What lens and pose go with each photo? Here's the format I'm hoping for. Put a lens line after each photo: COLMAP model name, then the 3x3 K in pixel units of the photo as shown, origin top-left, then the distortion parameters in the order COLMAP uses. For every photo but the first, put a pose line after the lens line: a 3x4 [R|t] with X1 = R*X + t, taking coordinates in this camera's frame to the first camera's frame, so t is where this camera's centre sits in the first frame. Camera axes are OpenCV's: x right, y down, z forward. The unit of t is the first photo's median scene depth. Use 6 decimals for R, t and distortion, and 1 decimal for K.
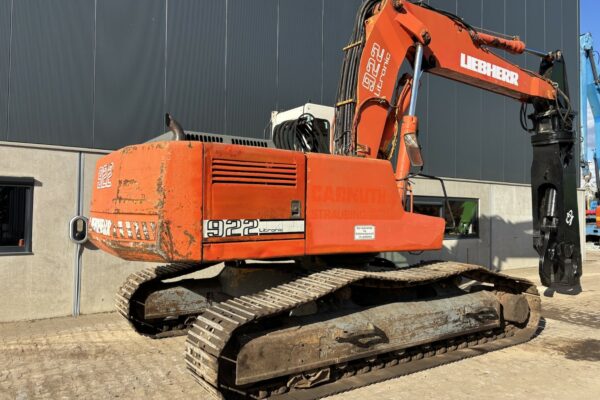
lens RADIAL K [[469.7, 0, 302.3], [0, 469.7, 209.5], [0, 0, 1]] dist [0.029707, -0.001231]
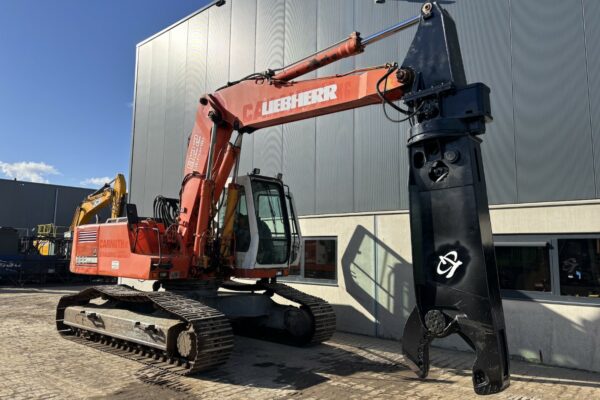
lens RADIAL K [[456.9, 0, 277.6], [0, 456.9, 207.0], [0, 0, 1]] dist [0.048540, -0.000040]
pose [[0.202750, -0.106905, -0.973378, 1.849270], [-0.007772, 0.993816, -0.110768, 0.019031], [0.979200, 0.030023, 0.200665, 1.171864]]
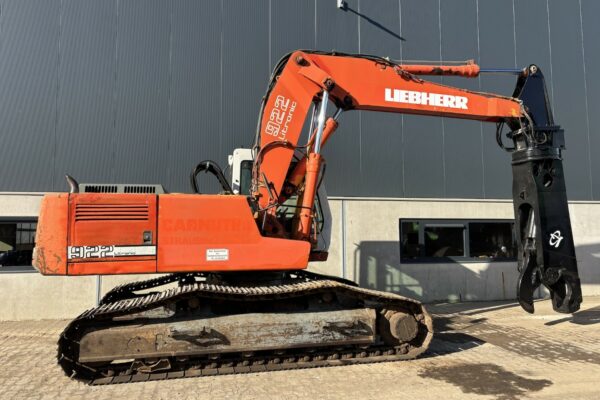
lens RADIAL K [[469.7, 0, 302.3], [0, 469.7, 209.5], [0, 0, 1]] dist [0.029707, -0.001231]
pose [[0.930809, -0.039484, -0.363367, 0.758532], [0.019906, 0.998149, -0.057469, 0.004621], [0.364963, 0.046259, 0.929872, -0.082794]]
